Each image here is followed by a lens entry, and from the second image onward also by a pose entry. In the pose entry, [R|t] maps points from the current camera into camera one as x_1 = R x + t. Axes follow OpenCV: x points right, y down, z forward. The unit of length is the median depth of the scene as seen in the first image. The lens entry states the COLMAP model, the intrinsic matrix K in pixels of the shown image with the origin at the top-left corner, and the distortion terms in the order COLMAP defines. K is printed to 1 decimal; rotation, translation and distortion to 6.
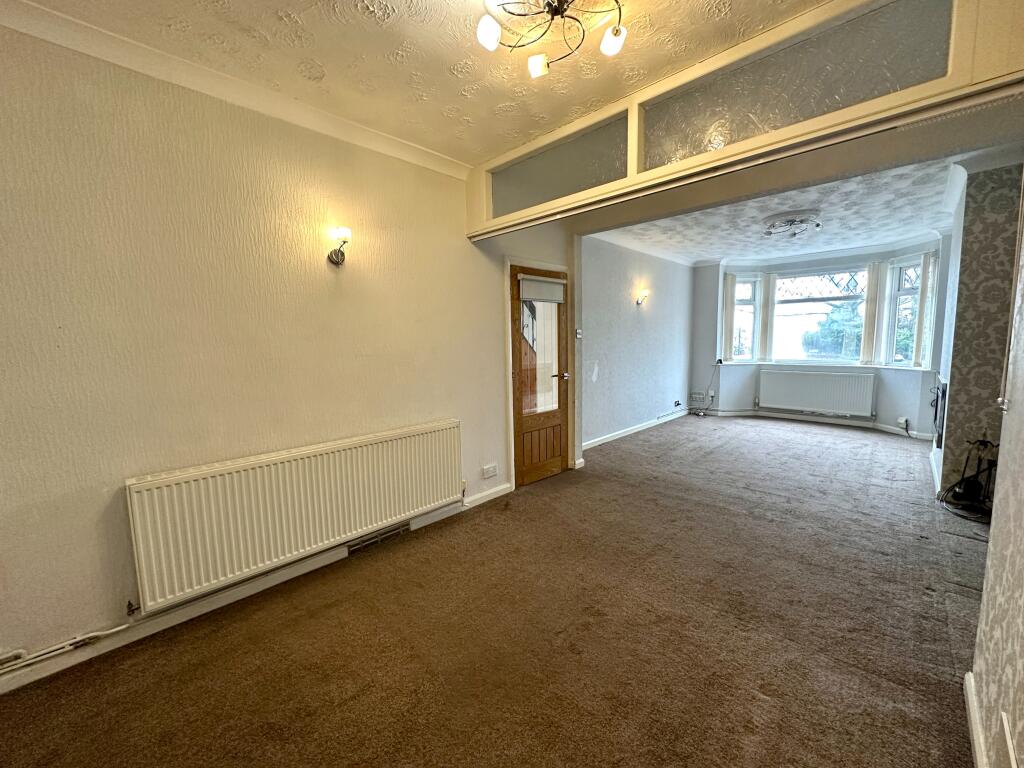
lens RADIAL K [[417.8, 0, 508.4], [0, 417.8, 384.7], [0, 0, 1]] dist [0.000495, 0.000016]
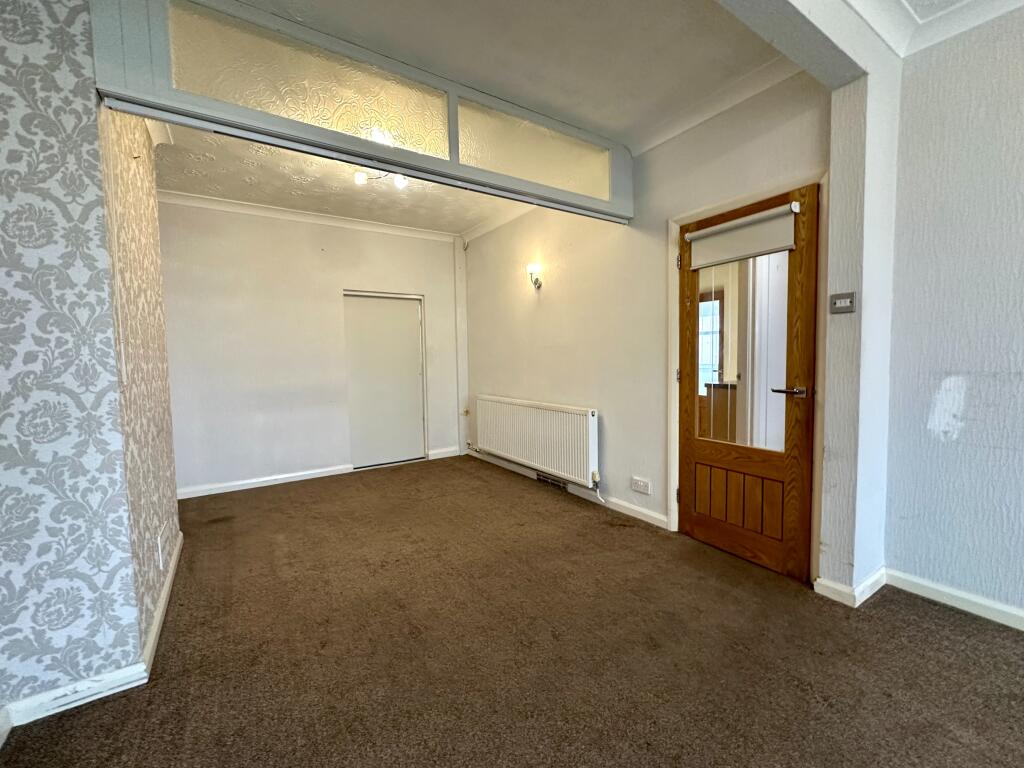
lens RADIAL K [[417.8, 0, 508.4], [0, 417.8, 384.7], [0, 0, 1]] dist [0.000495, 0.000016]
pose [[-0.214438, 0.085433, -0.972994, 0.807151], [-0.082743, 0.990998, 0.105249, -0.060920], [0.973227, 0.103078, -0.205438, 0.877958]]
